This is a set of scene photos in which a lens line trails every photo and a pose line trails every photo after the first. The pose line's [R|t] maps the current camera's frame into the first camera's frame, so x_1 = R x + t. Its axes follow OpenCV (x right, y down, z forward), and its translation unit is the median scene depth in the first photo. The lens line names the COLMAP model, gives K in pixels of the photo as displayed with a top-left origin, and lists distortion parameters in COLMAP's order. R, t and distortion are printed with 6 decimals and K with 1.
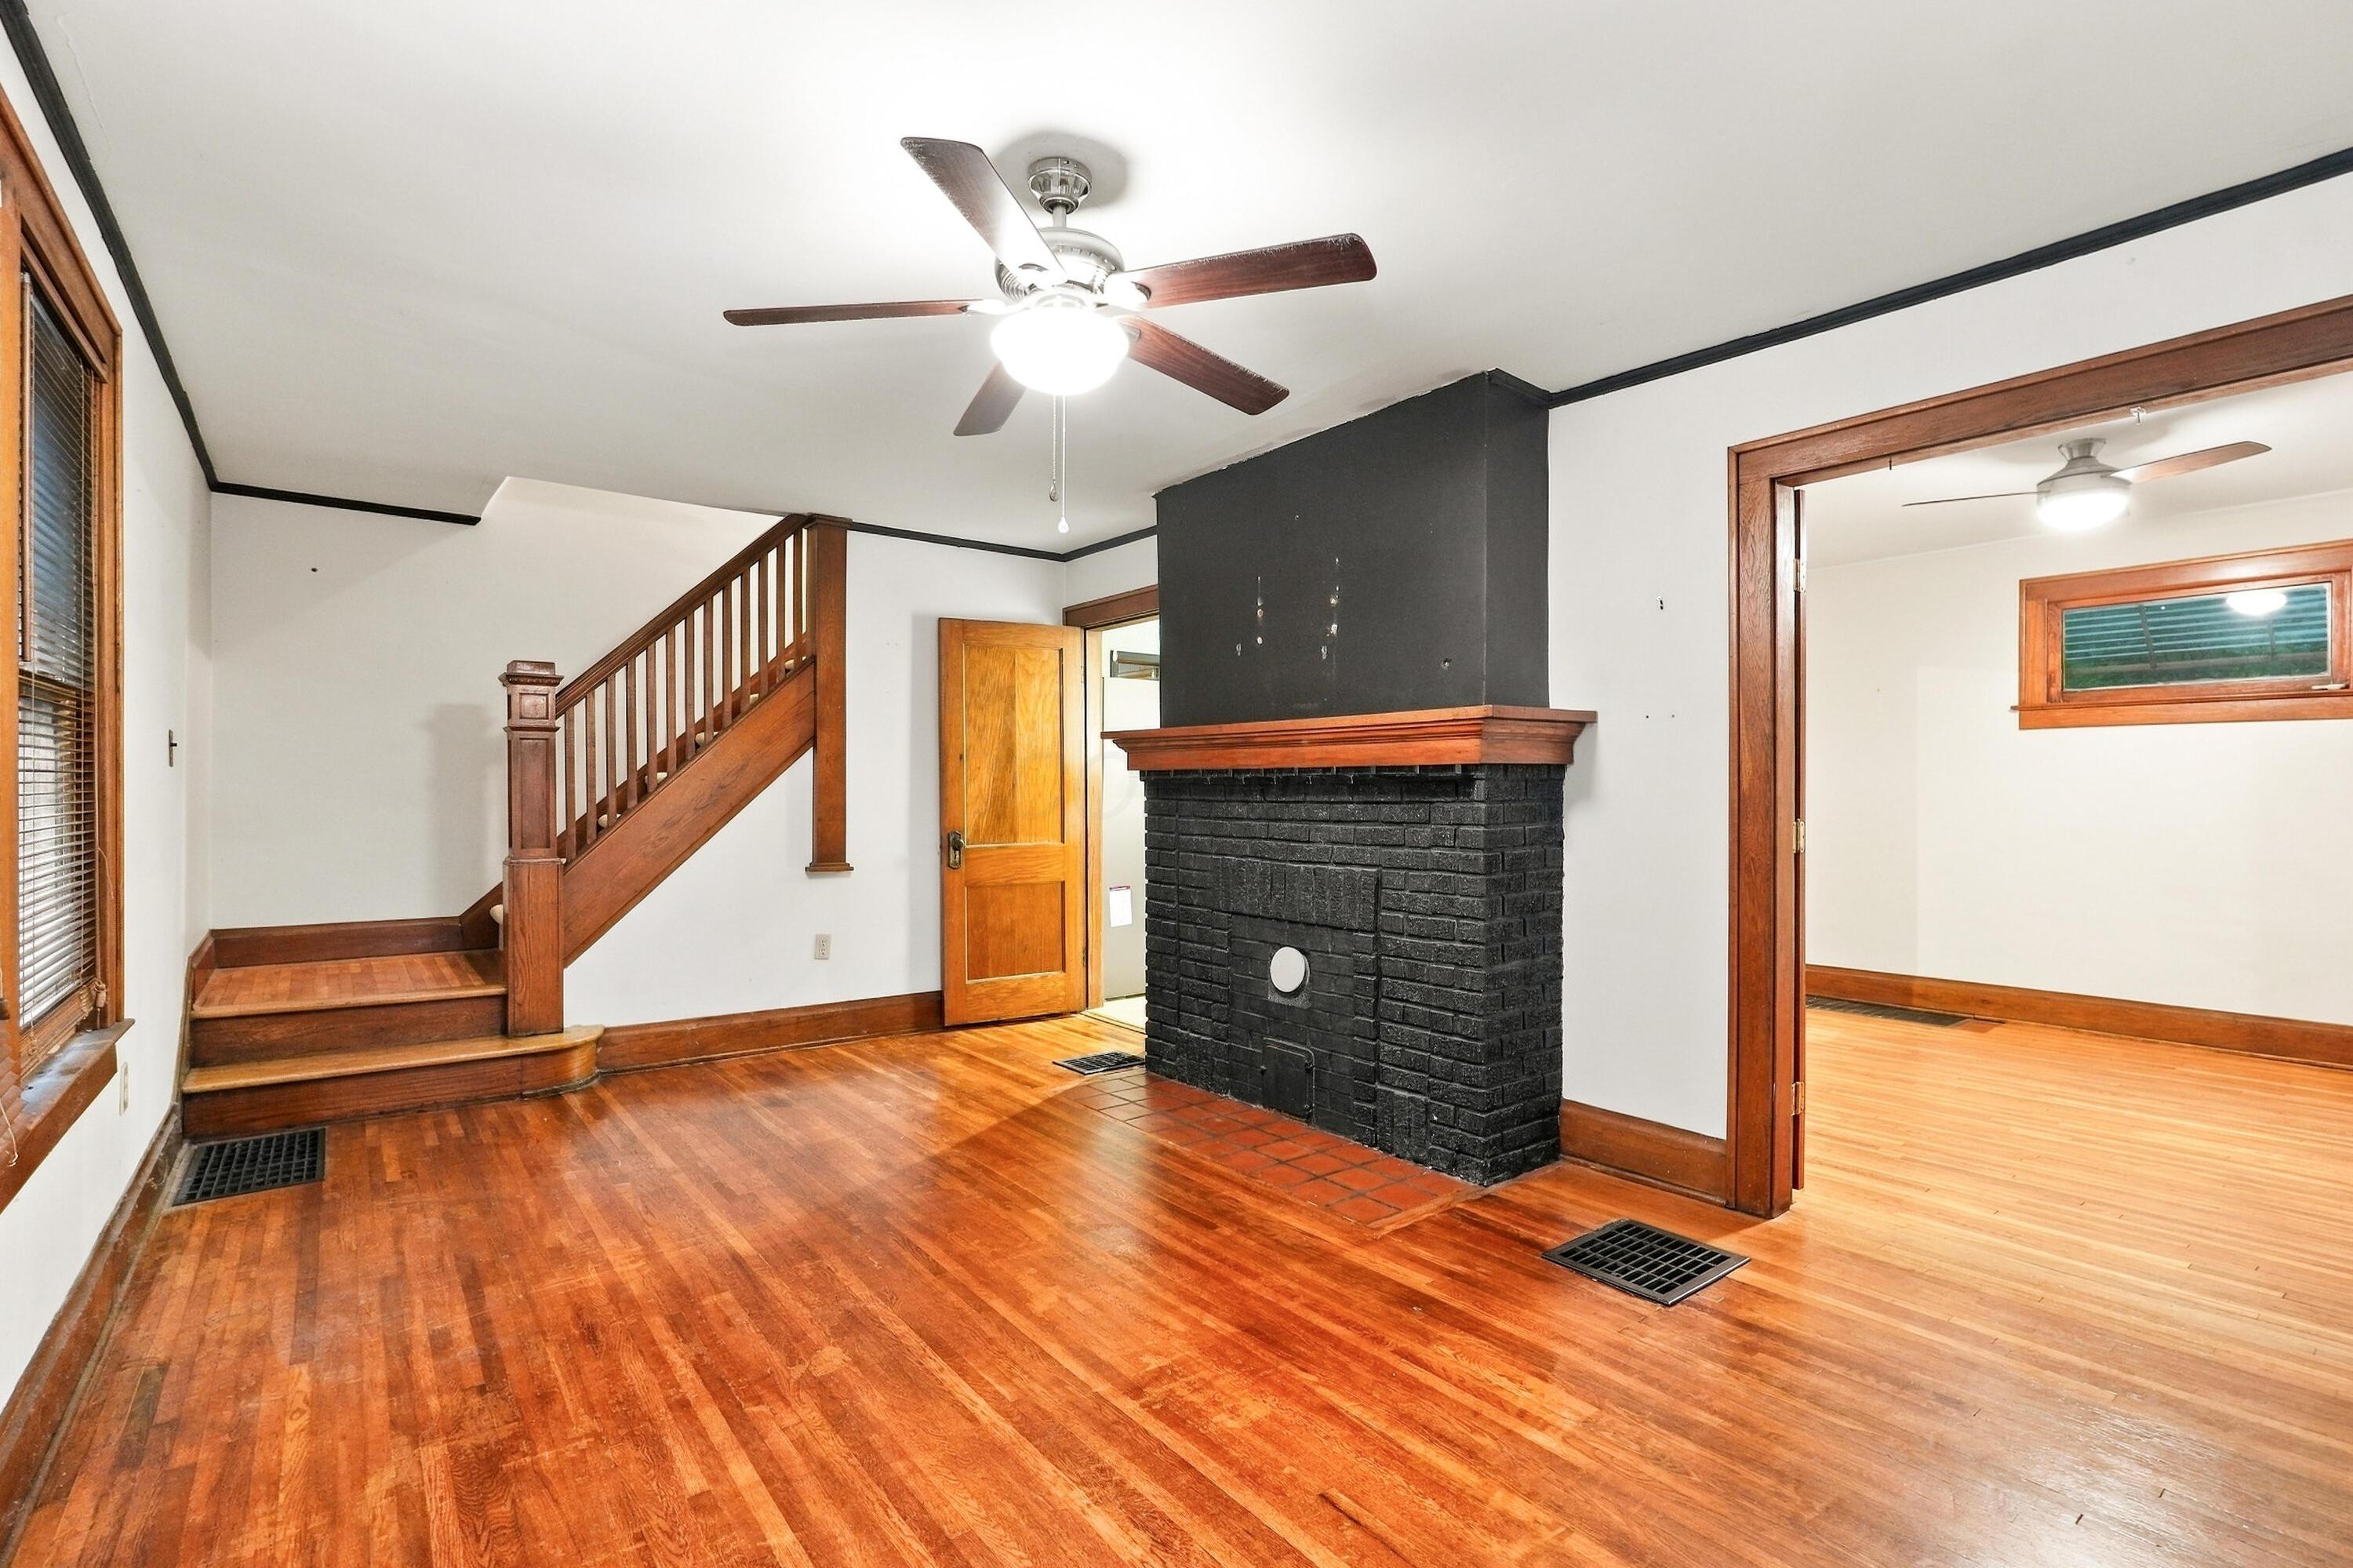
lens RADIAL K [[1091.9, 0, 1177.9], [0, 1091.9, 794.6], [0, 0, 1]] dist [-0.021223, 0.011549]
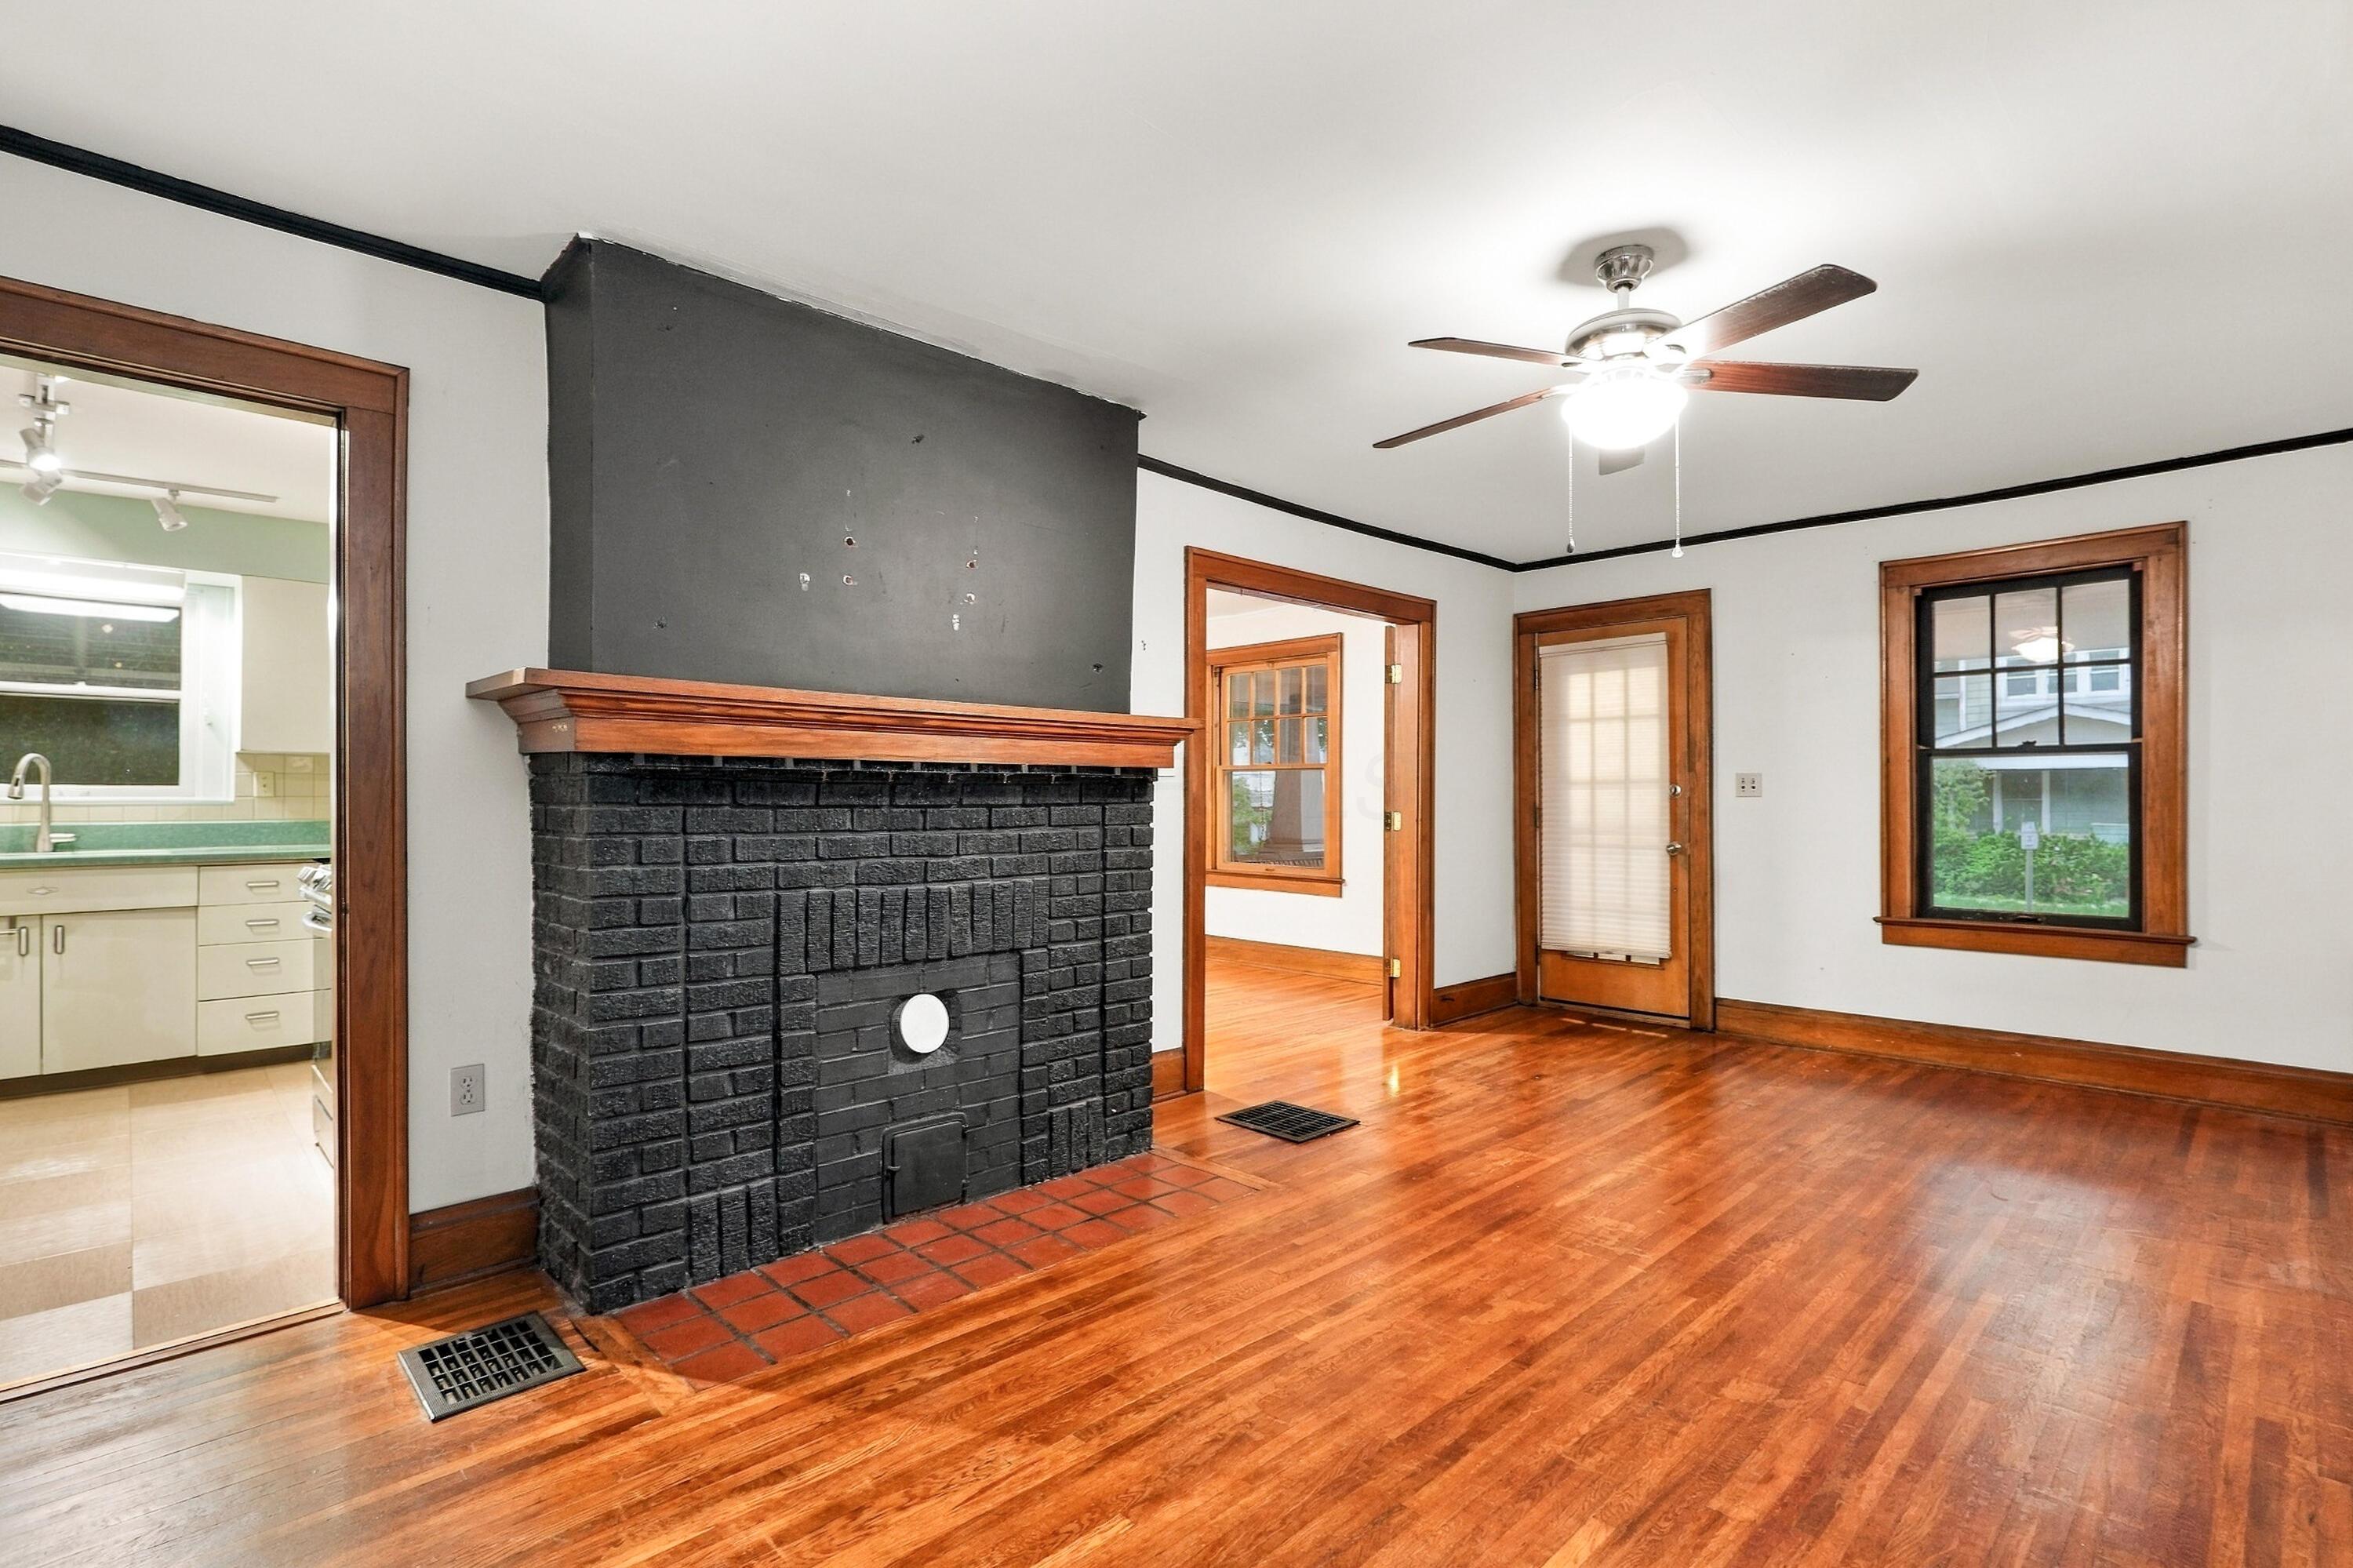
lens RADIAL K [[1091.9, 0, 1177.9], [0, 1091.9, 794.6], [0, 0, 1]] dist [-0.021223, 0.011549]
pose [[-0.112112, 0.003837, 0.993688, -0.753223], [0.000243, 0.999993, -0.003834, 0.001866], [-0.993696, -0.000189, -0.112112, 0.998464]]
